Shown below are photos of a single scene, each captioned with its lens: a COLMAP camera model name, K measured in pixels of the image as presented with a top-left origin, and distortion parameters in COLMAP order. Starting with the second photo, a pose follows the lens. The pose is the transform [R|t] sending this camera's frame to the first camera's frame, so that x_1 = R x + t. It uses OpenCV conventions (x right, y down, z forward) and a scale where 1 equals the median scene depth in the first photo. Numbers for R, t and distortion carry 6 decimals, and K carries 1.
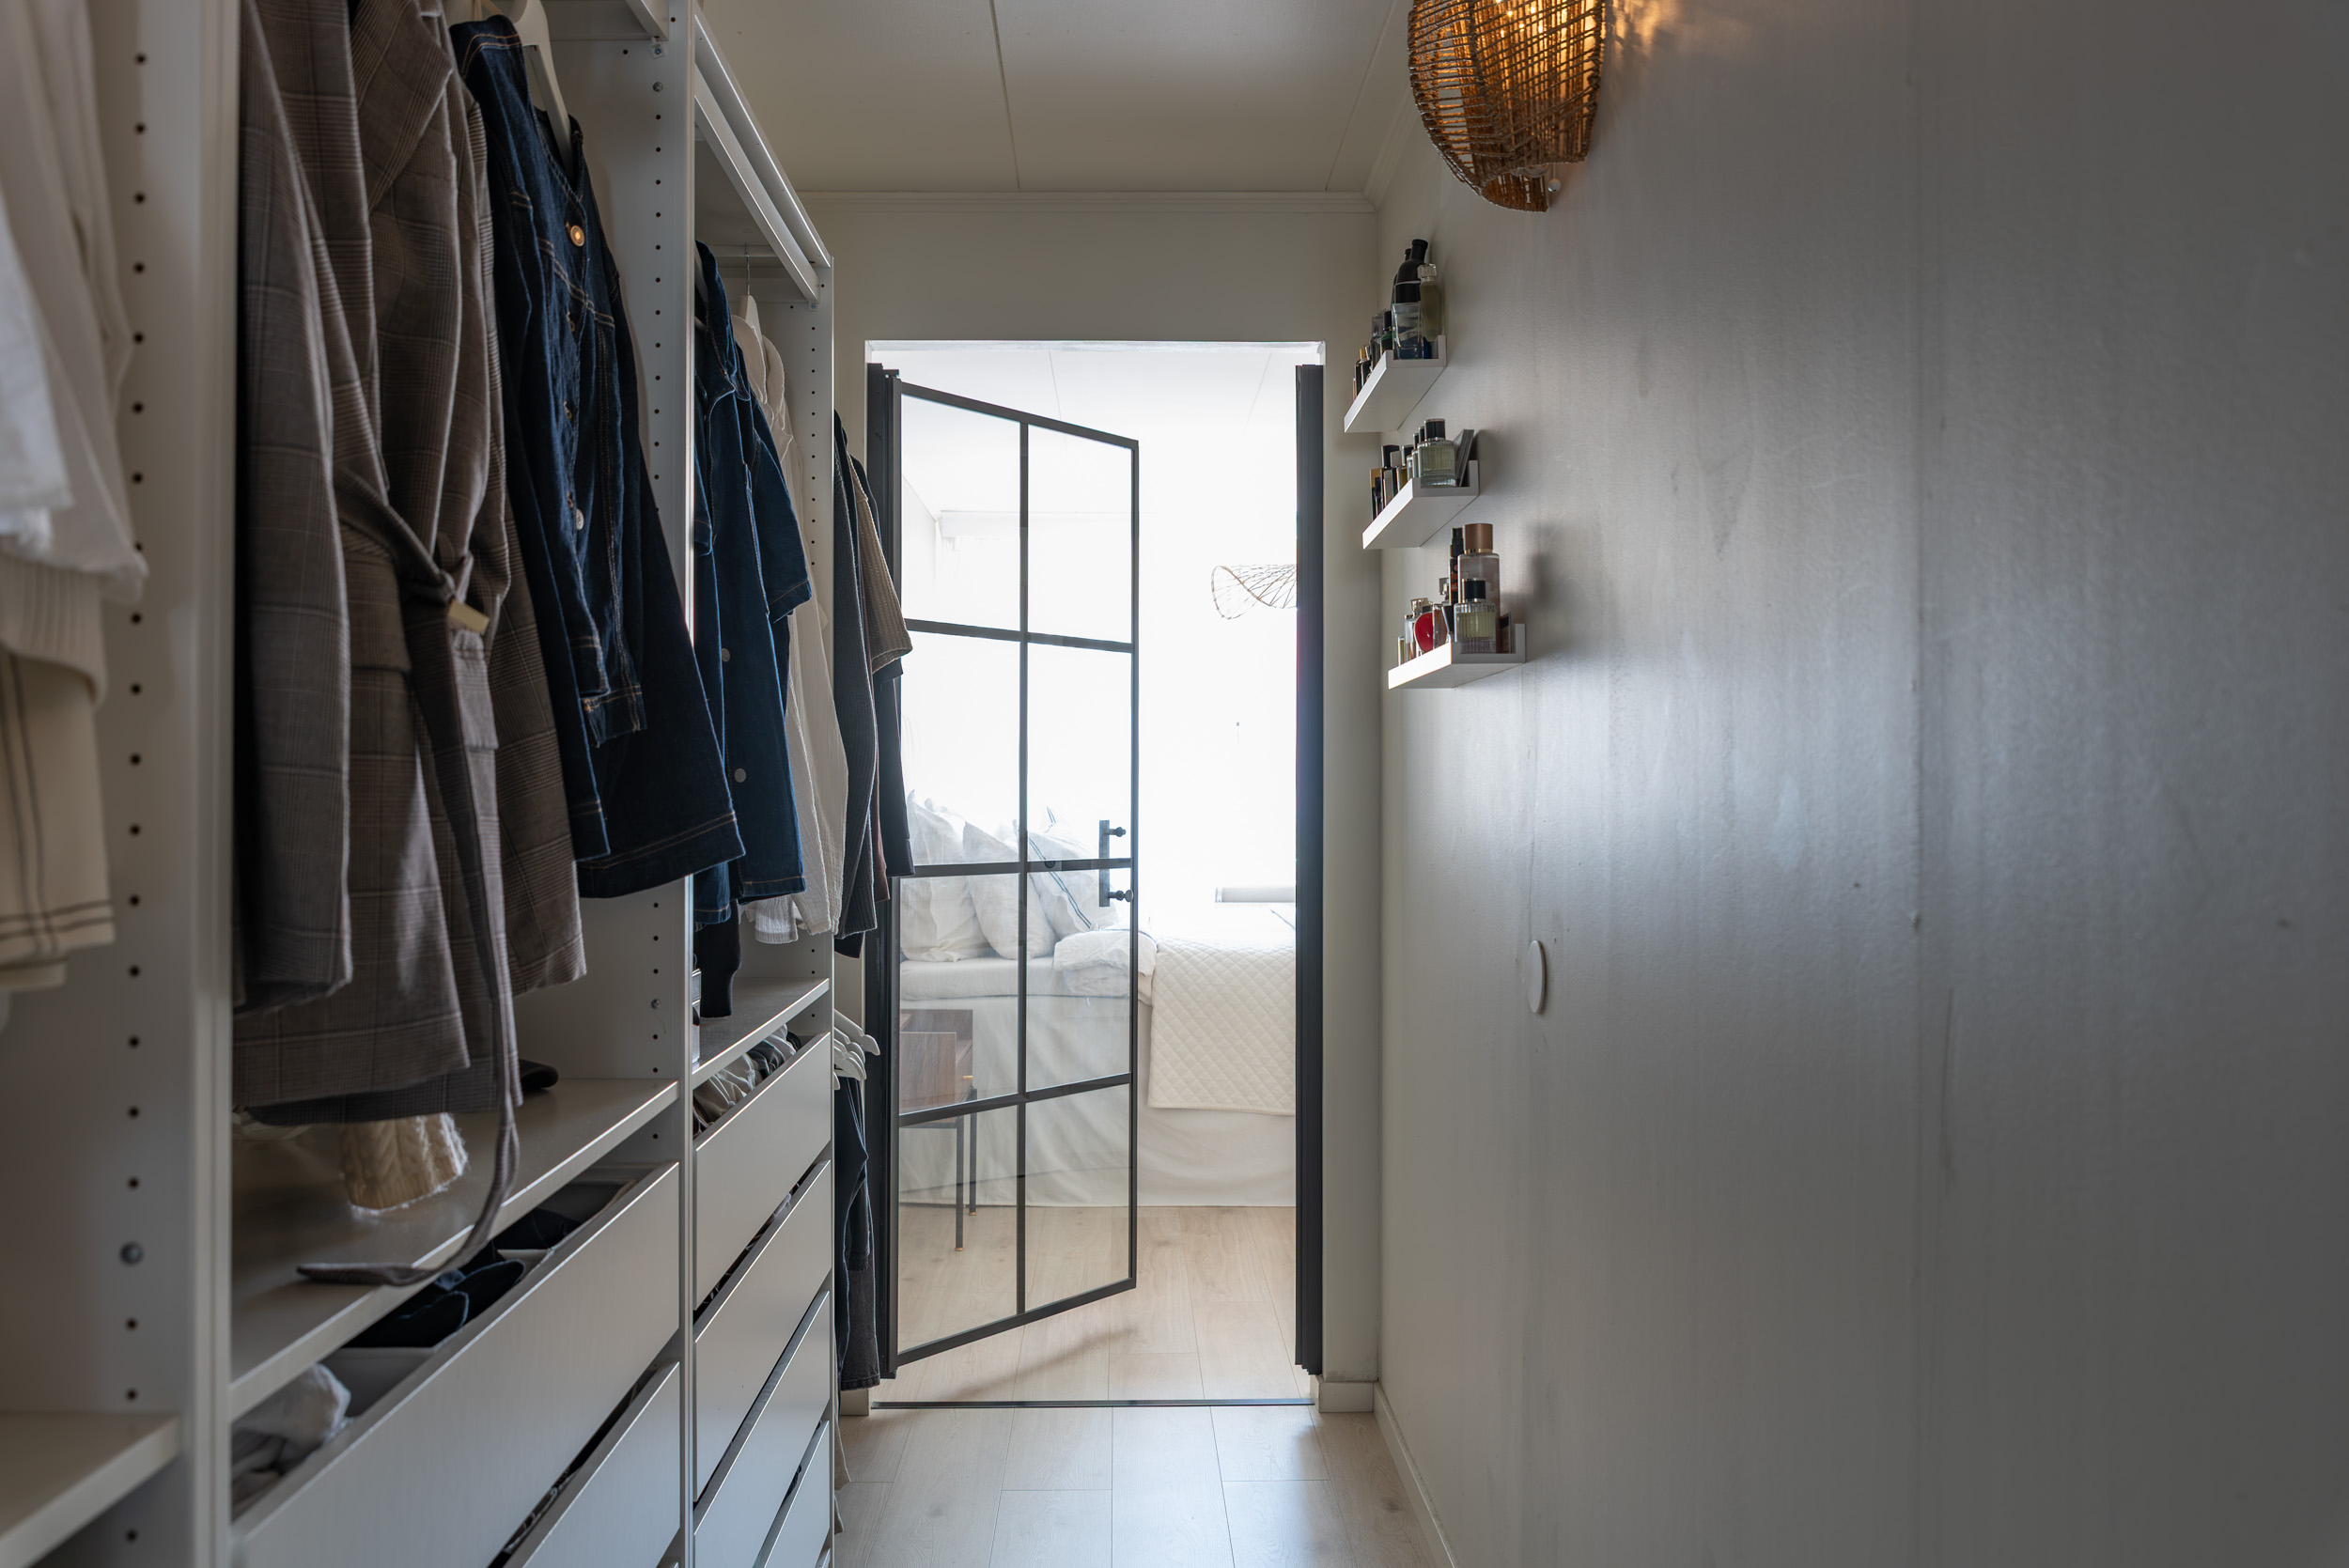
lens RADIAL K [[2056.2, 0, 1174.5], [0, 2056.2, 784.0], [0, 0, 1]] dist [0.002920, 0.000117]
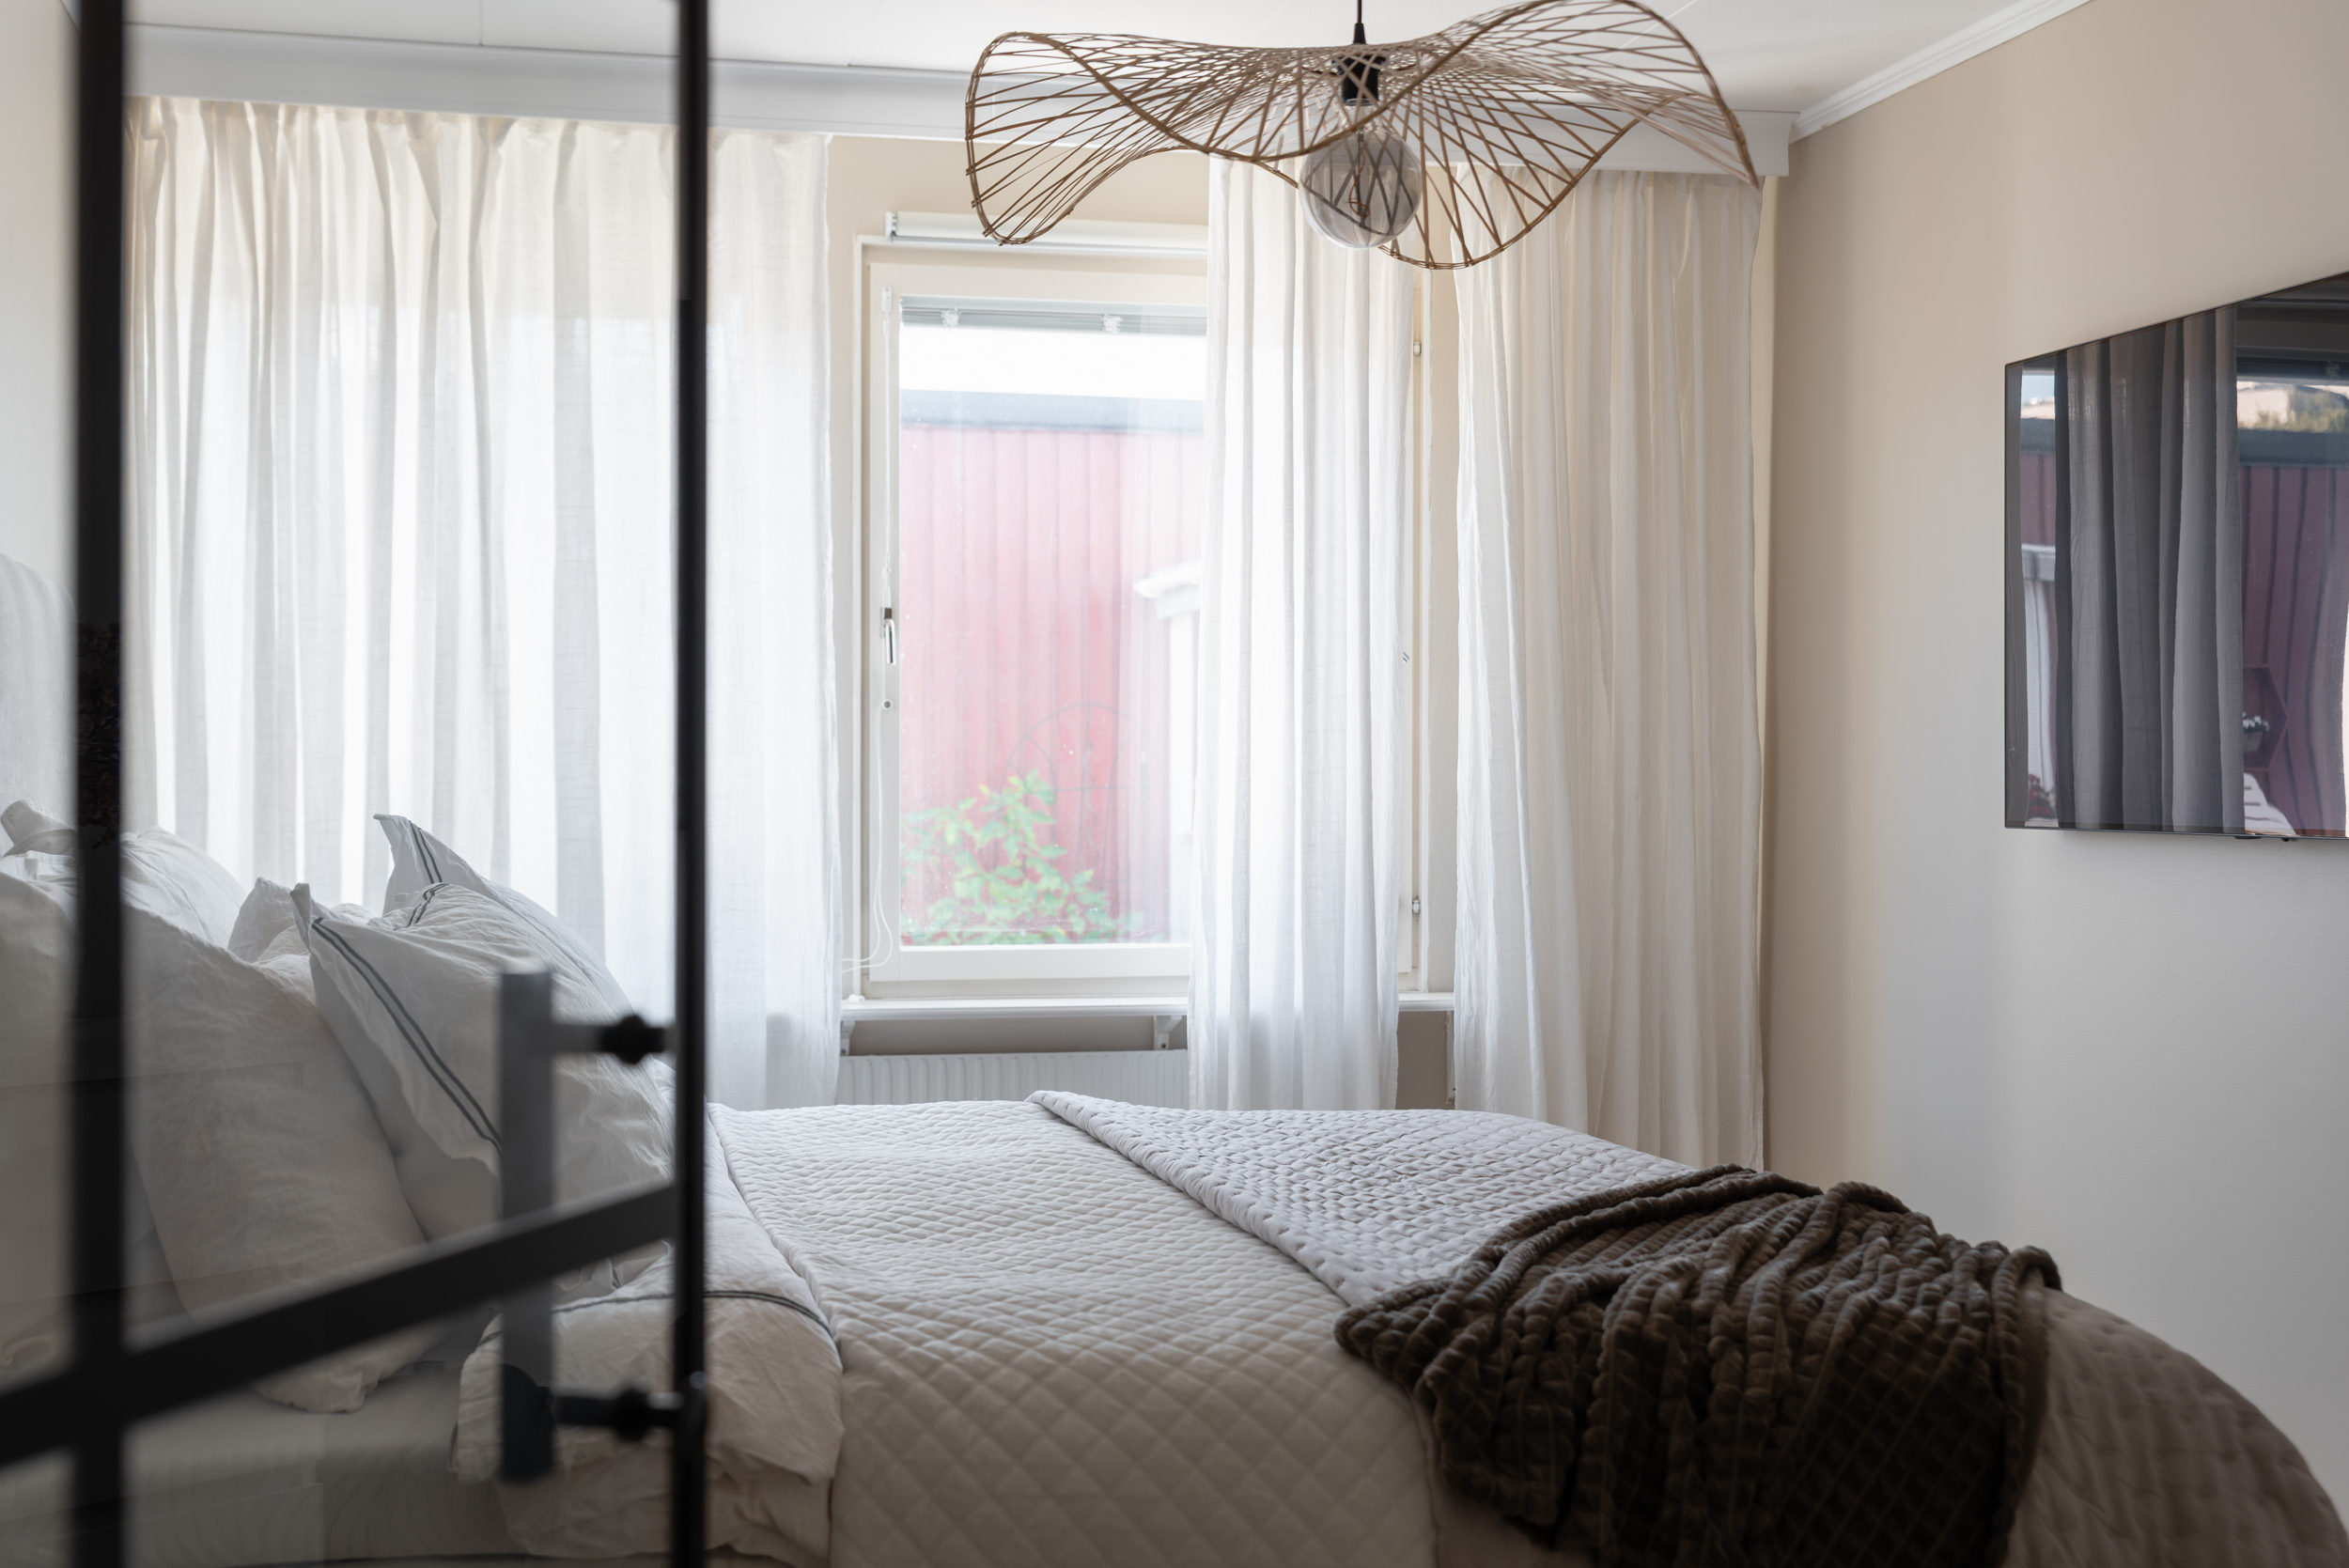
lens RADIAL K [[2926.9, 0, 1176.6], [0, 2926.9, 806.0], [0, 0, 1]] dist [0.011525, -0.029549]
pose [[0.980174, 0.000531, 0.198140, -0.042102], [-0.003733, 0.999868, 0.015788, 0.000047], [-0.198105, -0.016215, 0.980047, 0.614350]]
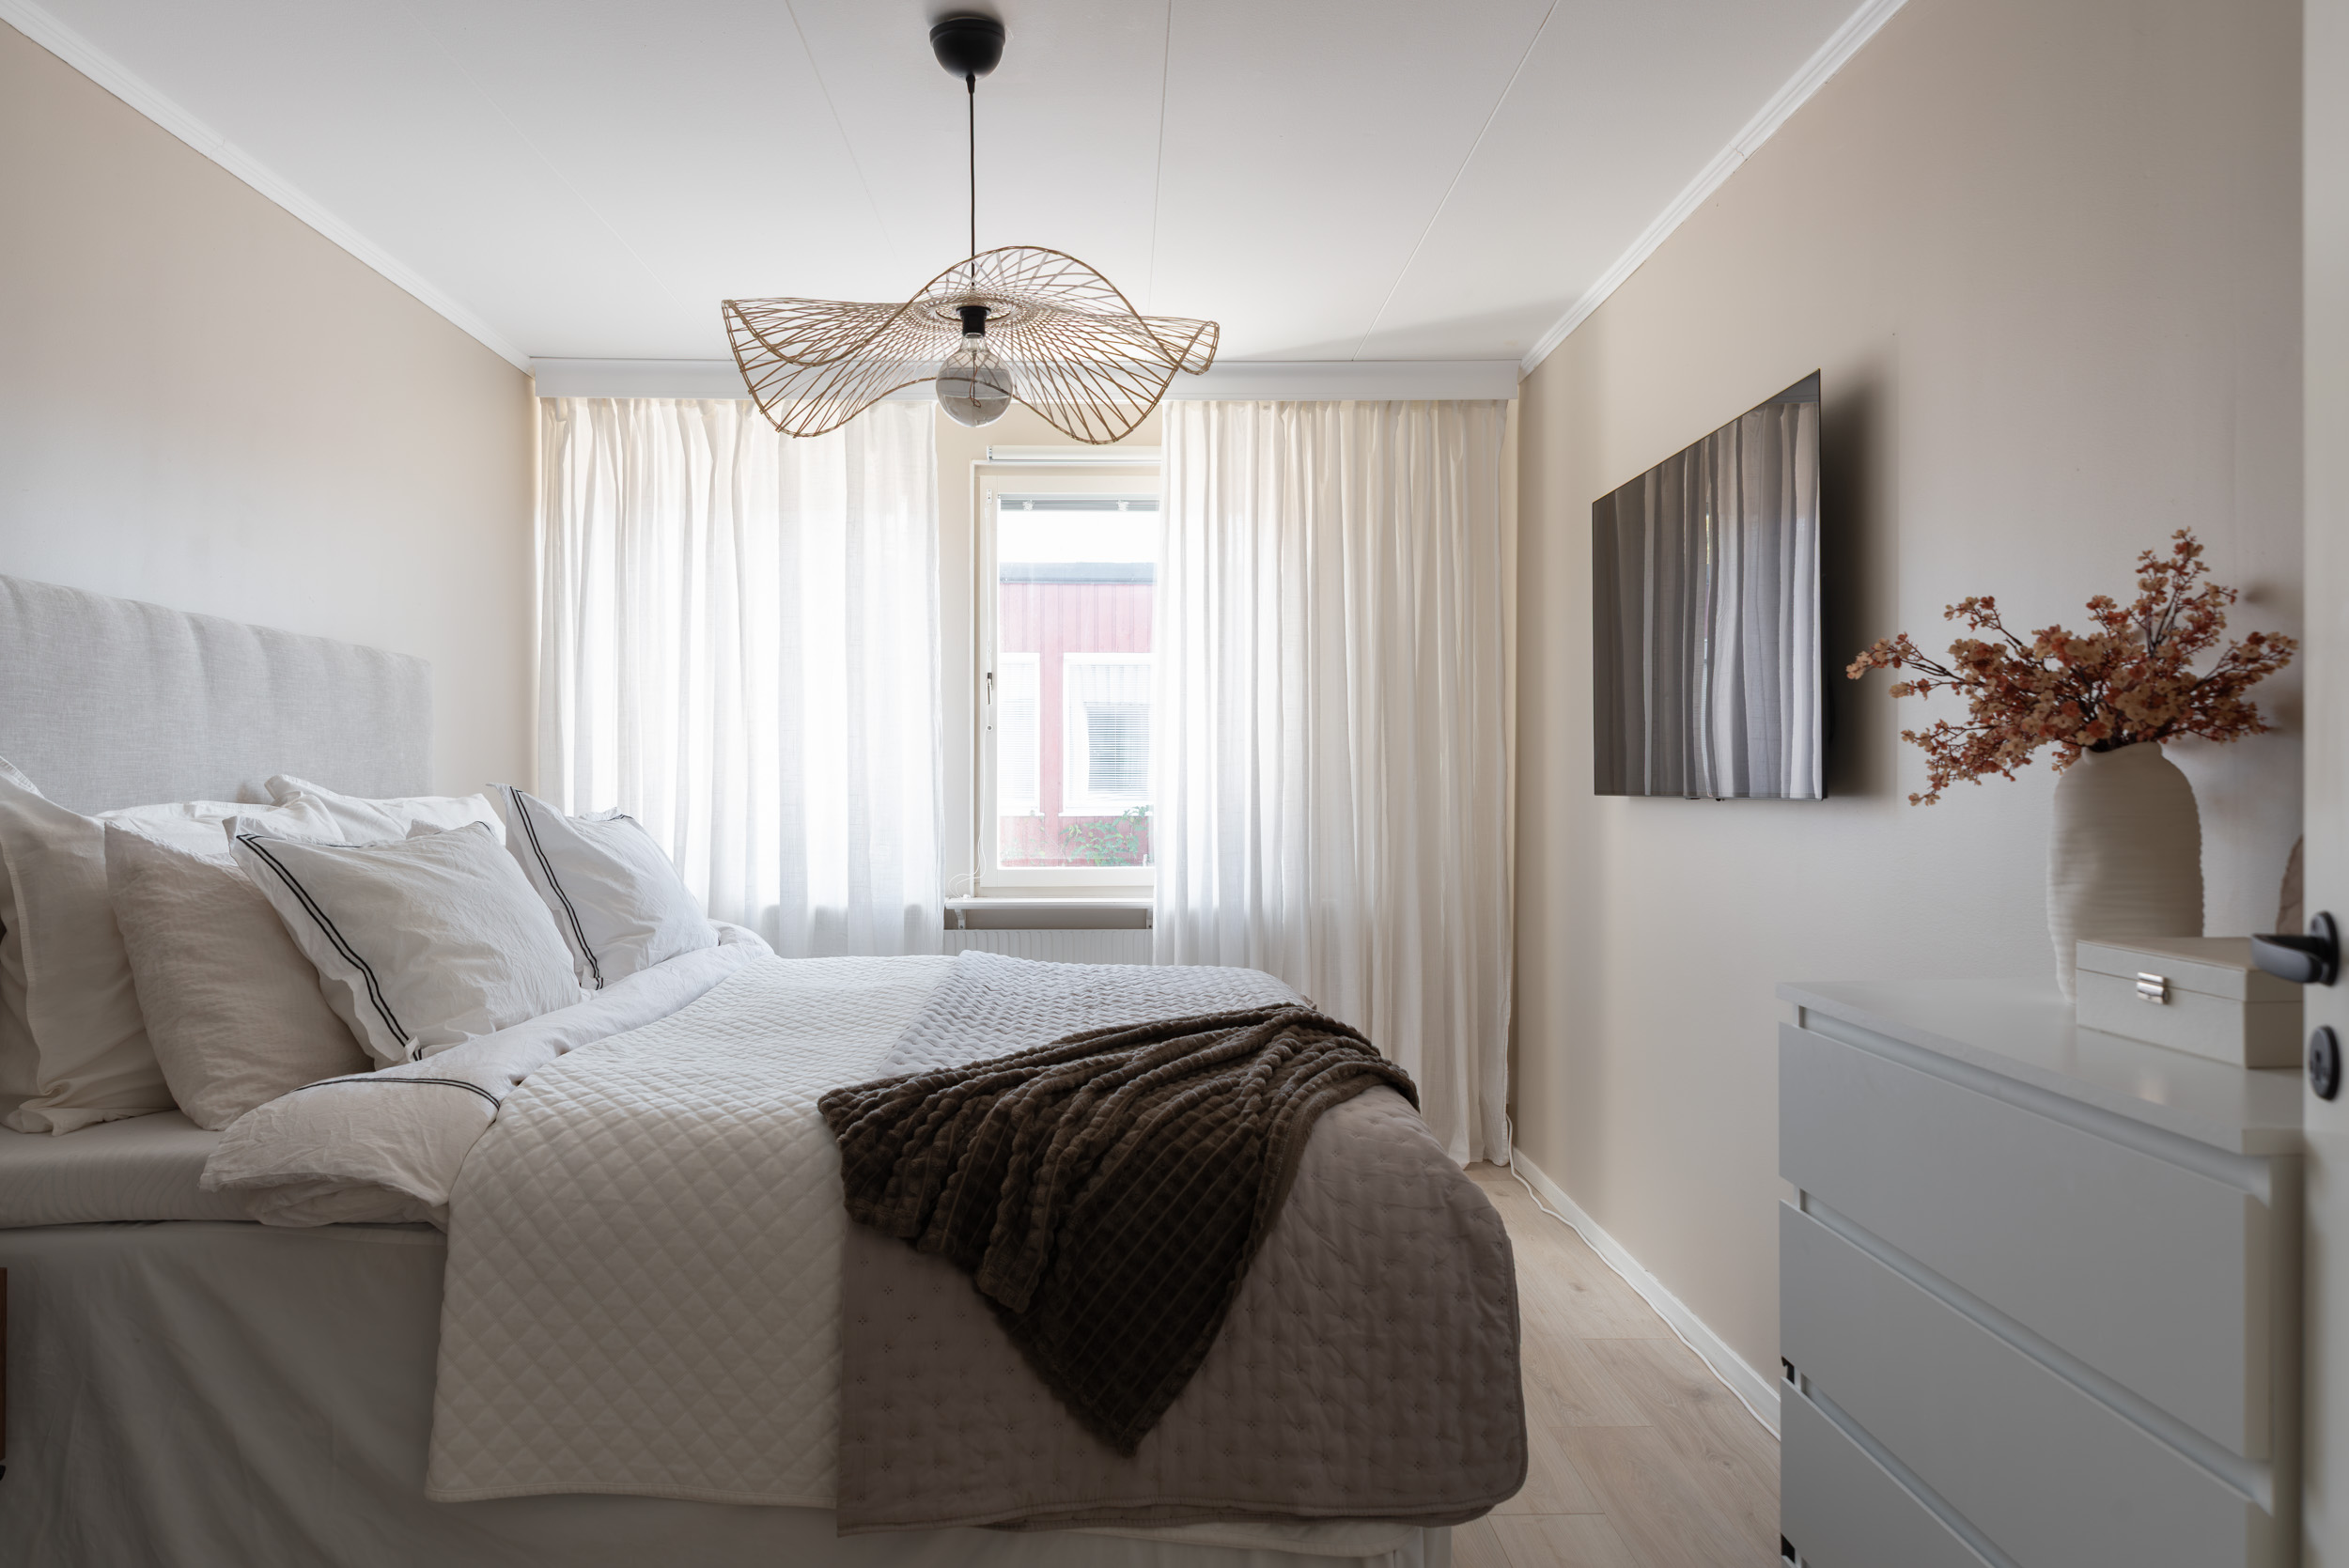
lens RADIAL K [[1579.8, 0, 1174.5], [0, 1579.8, 784.0], [0, 0, 1]] dist [0.003857, 0.007949]
pose [[0.999987, -0.000656, -0.004960, 0.141021], [0.000683, 0.999985, 0.005514, 0.008253], [0.004956, -0.005517, 0.999972, 0.664888]]
